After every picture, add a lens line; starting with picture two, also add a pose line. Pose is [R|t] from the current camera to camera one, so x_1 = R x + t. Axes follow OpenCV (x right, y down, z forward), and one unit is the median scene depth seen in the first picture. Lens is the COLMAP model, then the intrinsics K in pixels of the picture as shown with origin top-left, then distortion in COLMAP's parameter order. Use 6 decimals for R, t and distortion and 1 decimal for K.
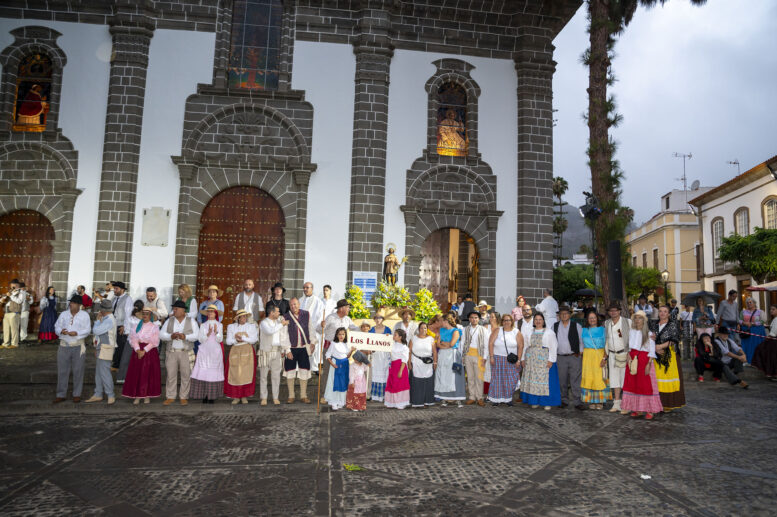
lens RADIAL K [[534.0, 0, 371.3], [0, 534.0, 252.4], [0, 0, 1]] dist [-0.006963, 0.002459]
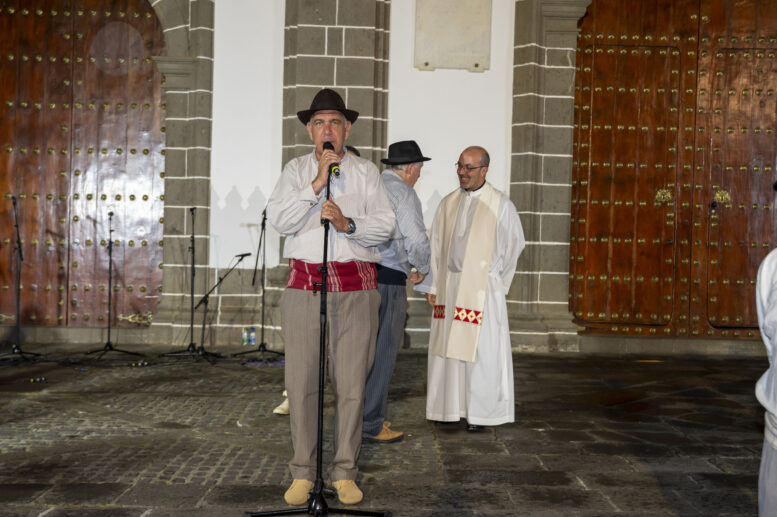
lens RADIAL K [[963.8, 0, 392.3], [0, 963.8, 262.0], [0, 0, 1]] dist [0.032191, 0.000000]
pose [[0.996935, -0.004420, -0.078114, -0.388013], [0.012586, 0.994460, 0.104355, 0.043517], [0.077220, -0.105018, 0.991468, 0.367204]]
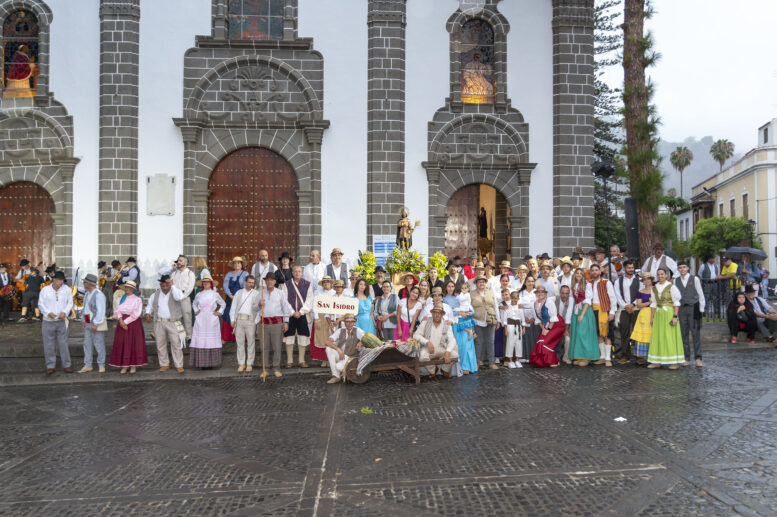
lens RADIAL K [[649.5, 0, 390.3], [0, 649.5, 259.4], [0, 0, 1]] dist [-0.015682, 0.013889]
pose [[0.998839, -0.031982, -0.036020, 0.035640], [0.034787, 0.996177, 0.080131, -0.012315], [0.033319, -0.081291, 0.996133, -0.125408]]
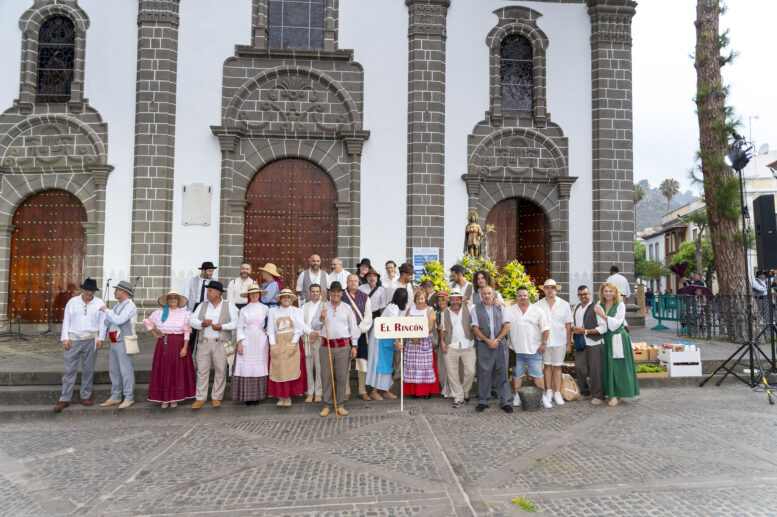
lens RADIAL K [[534.0, 0, 391.2], [0, 534.0, 260.6], [0, 0, 1]] dist [-0.006963, 0.002459]
pose [[0.999521, -0.024745, -0.018575, -0.054429], [0.025619, 0.998500, 0.048381, 0.012080], [0.017350, -0.048834, 0.998656, 0.087173]]
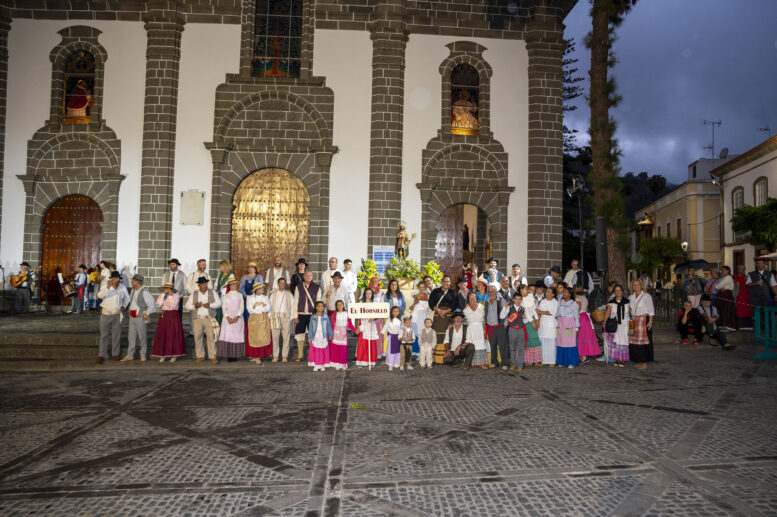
lens RADIAL K [[534.0, 0, 371.0], [0, 534.0, 251.0], [0, 0, 1]] dist [-0.006963, 0.002459]
pose [[0.998203, -0.013967, -0.058275, 0.024413], [0.016806, 0.998681, 0.048516, -0.006498], [0.057521, -0.049408, 0.997121, -0.075410]]
